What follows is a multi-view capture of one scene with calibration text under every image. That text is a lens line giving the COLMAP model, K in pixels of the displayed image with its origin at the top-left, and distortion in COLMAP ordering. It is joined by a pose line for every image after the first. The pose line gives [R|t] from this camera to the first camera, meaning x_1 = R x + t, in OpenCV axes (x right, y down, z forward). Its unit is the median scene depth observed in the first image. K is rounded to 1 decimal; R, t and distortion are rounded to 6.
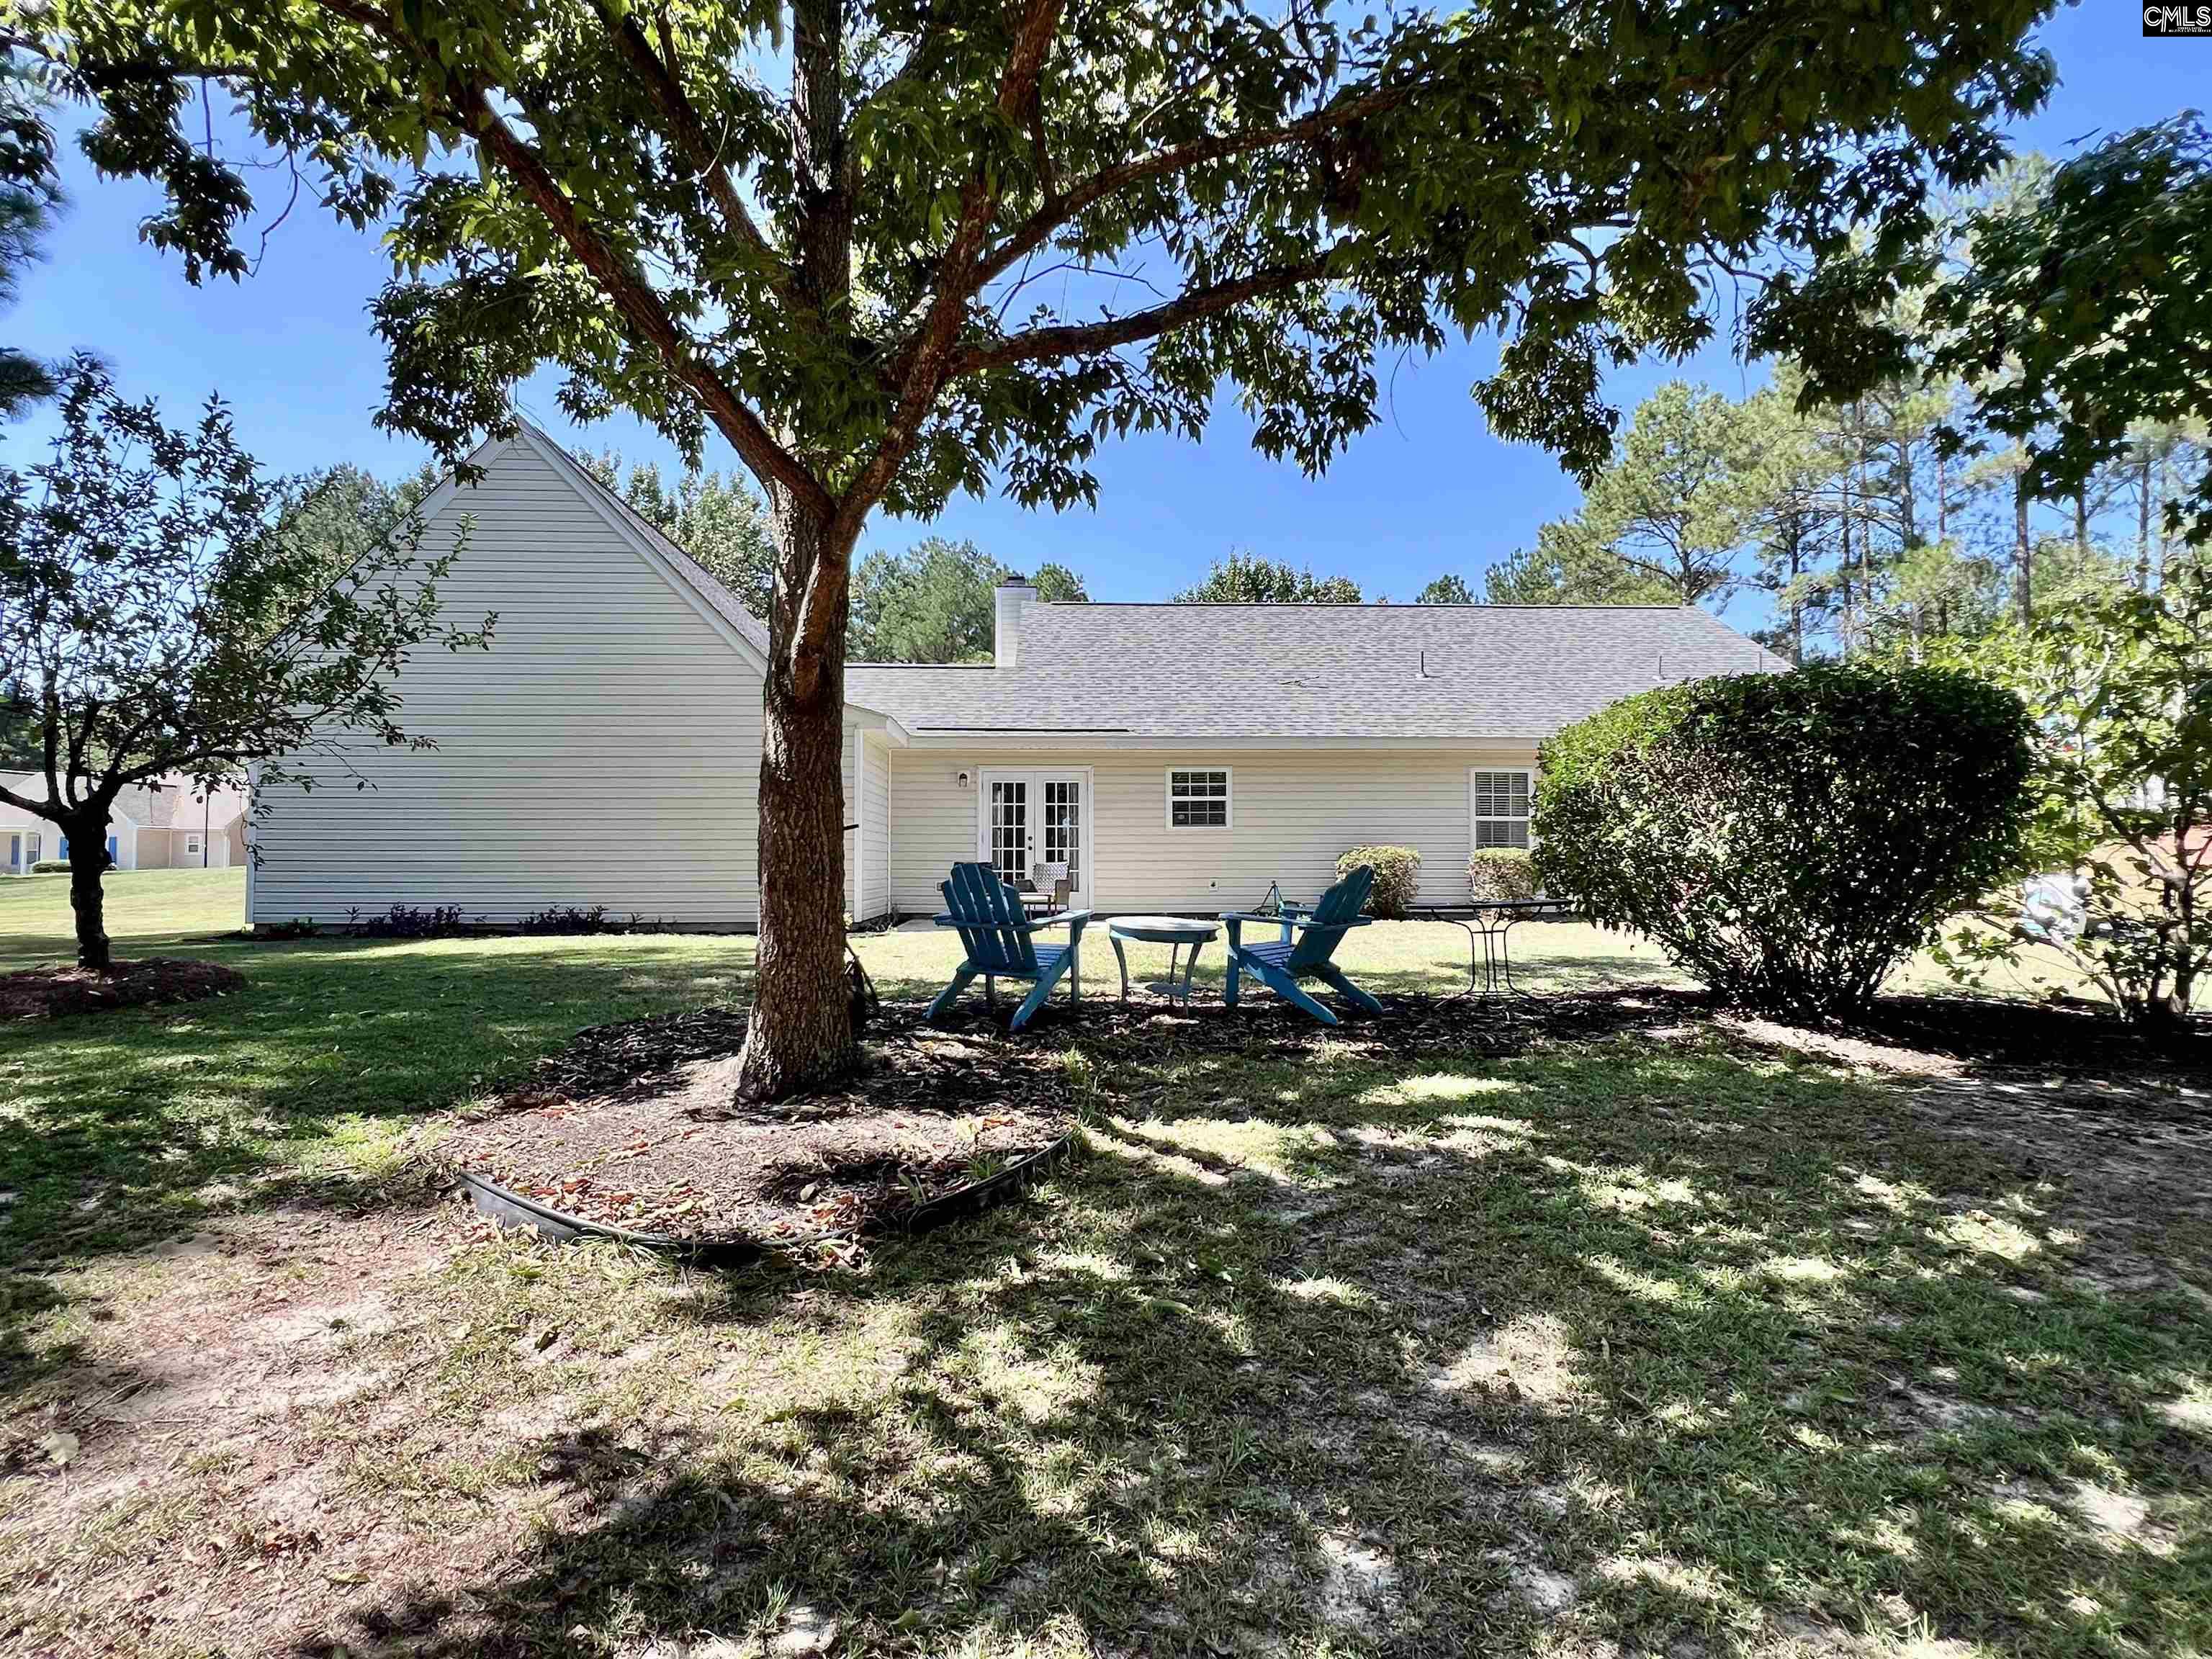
lens RADIAL K [[1149.0, 0, 1106.0], [0, 1149.0, 829.5], [0, 0, 1]] dist [-0.007749, -0.000367]
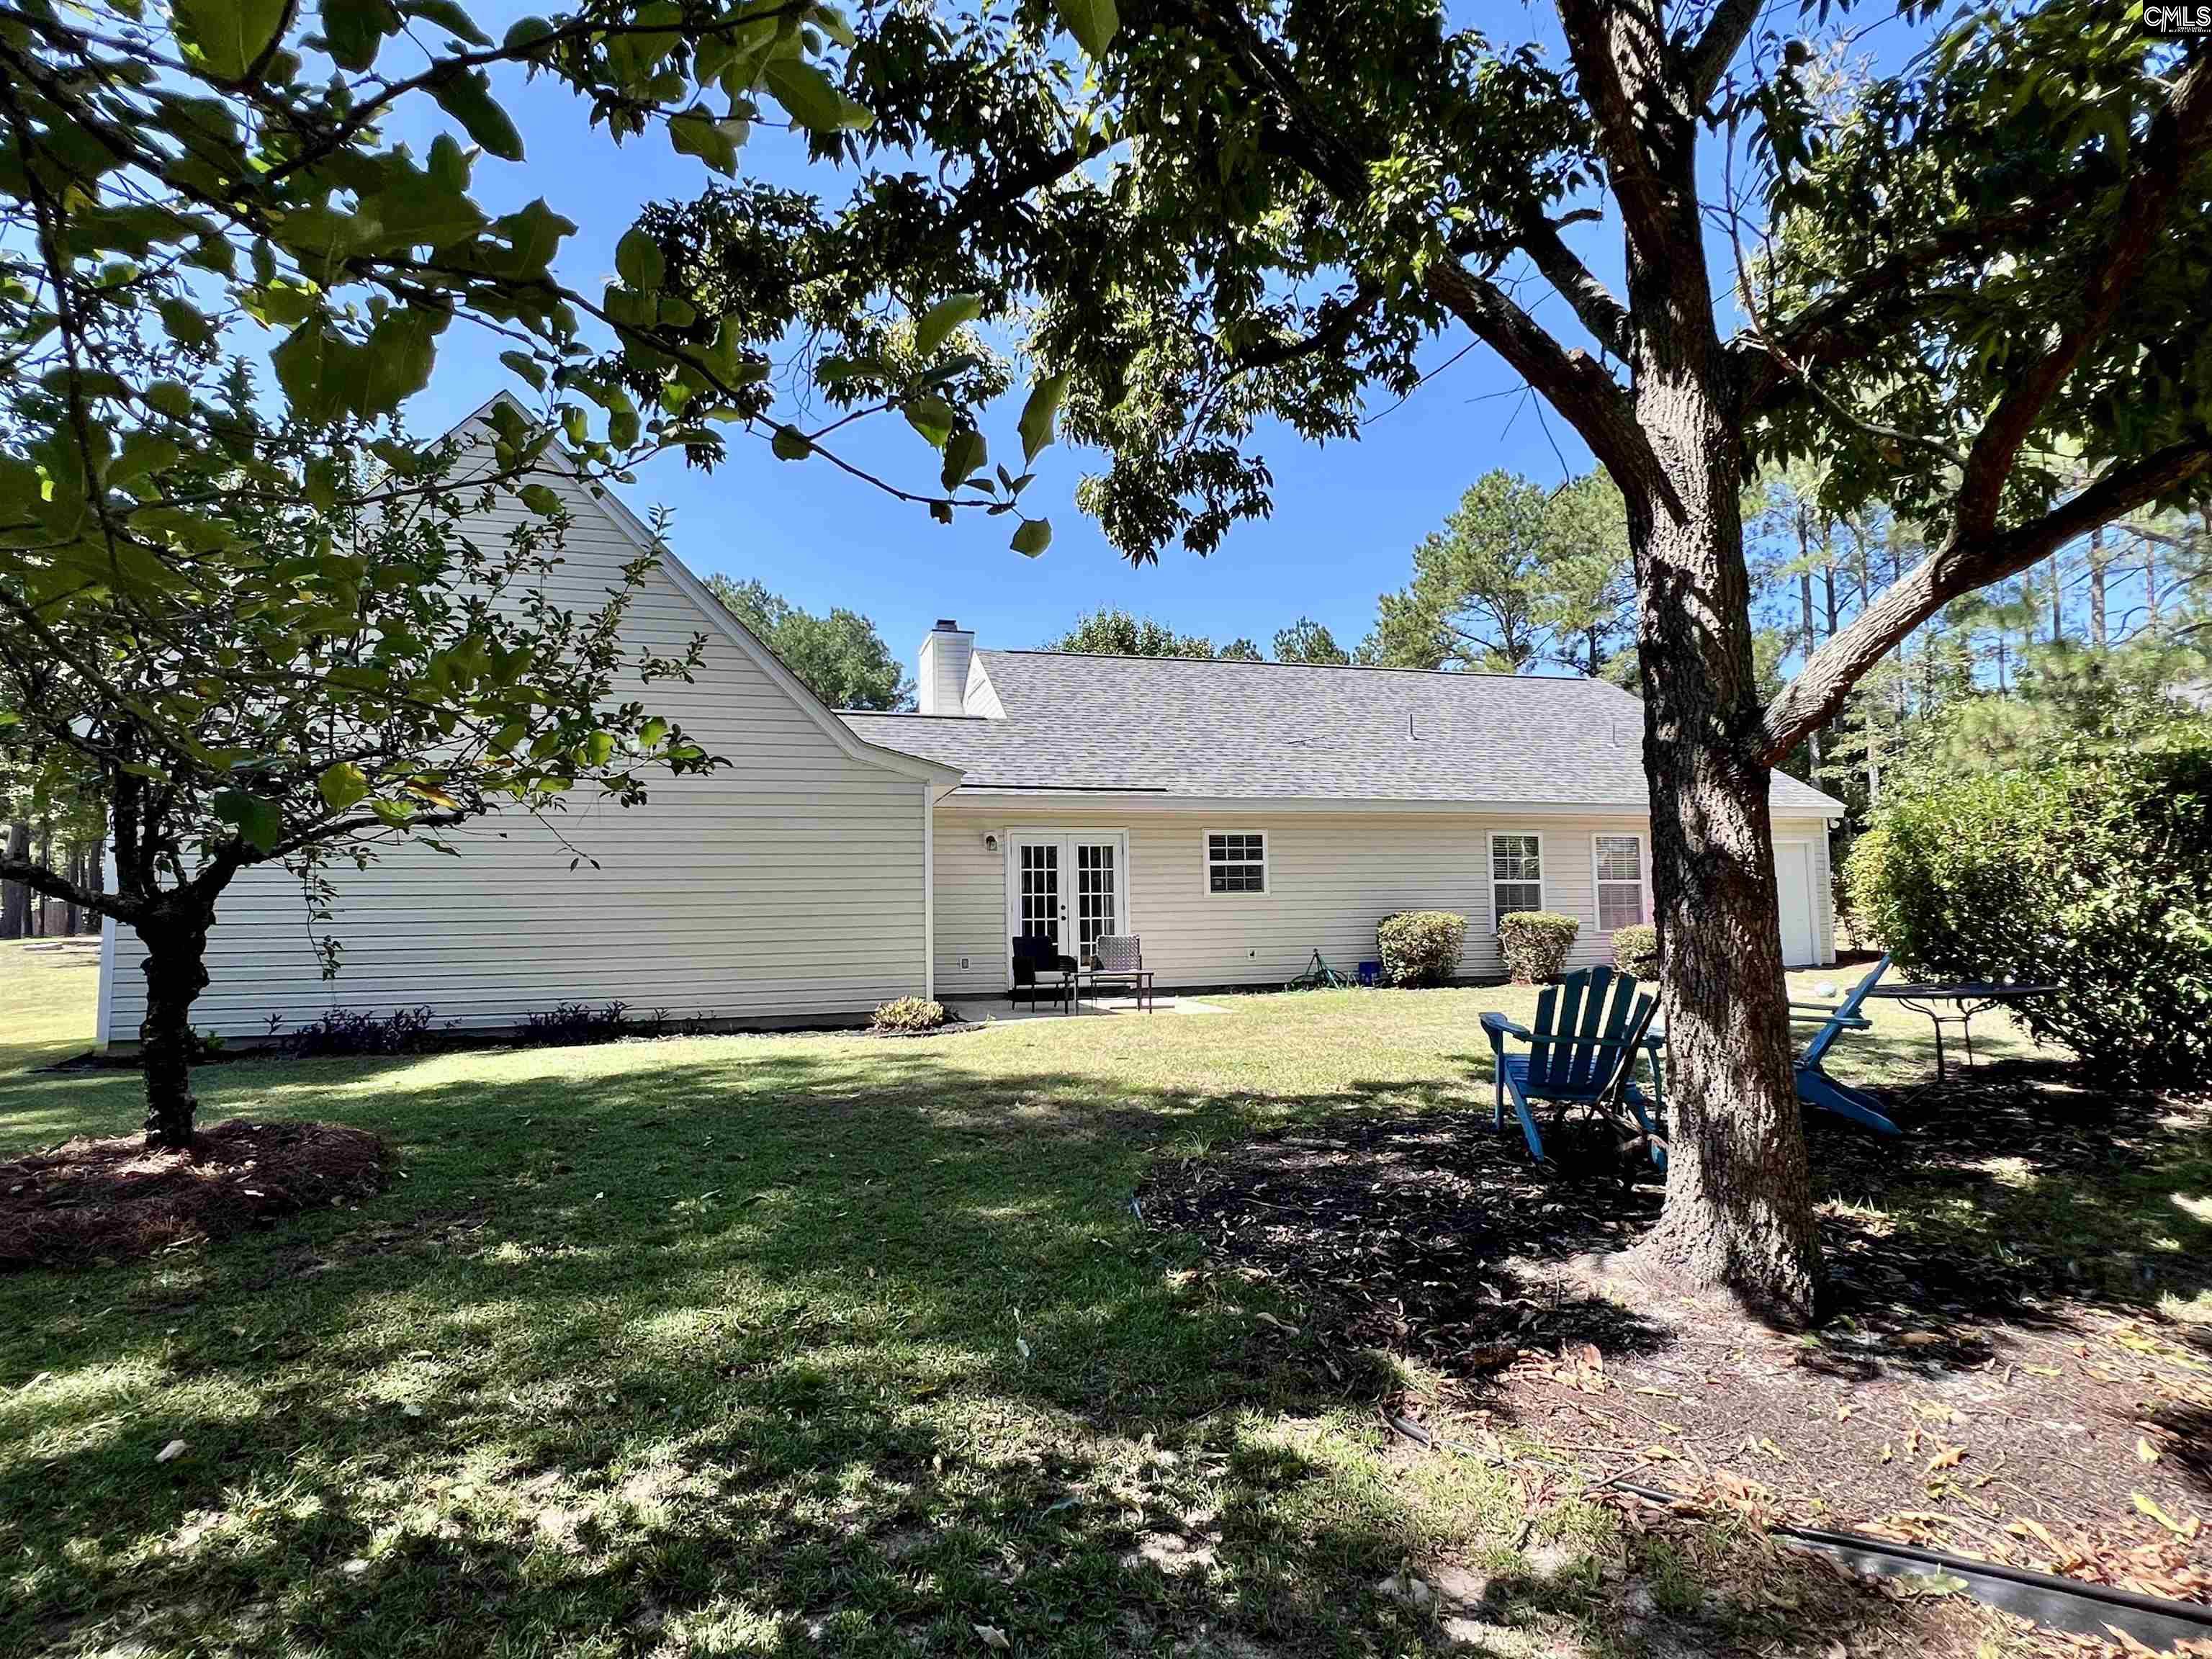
lens RADIAL K [[1149.0, 0, 1106.0], [0, 1149.0, 829.5], [0, 0, 1]] dist [-0.007749, -0.000367]
pose [[0.970981, 0.004568, 0.239114, -0.249030], [0.006400, 0.998963, -0.045072, -0.012563], [-0.239072, 0.045294, 0.969945, 0.110083]]
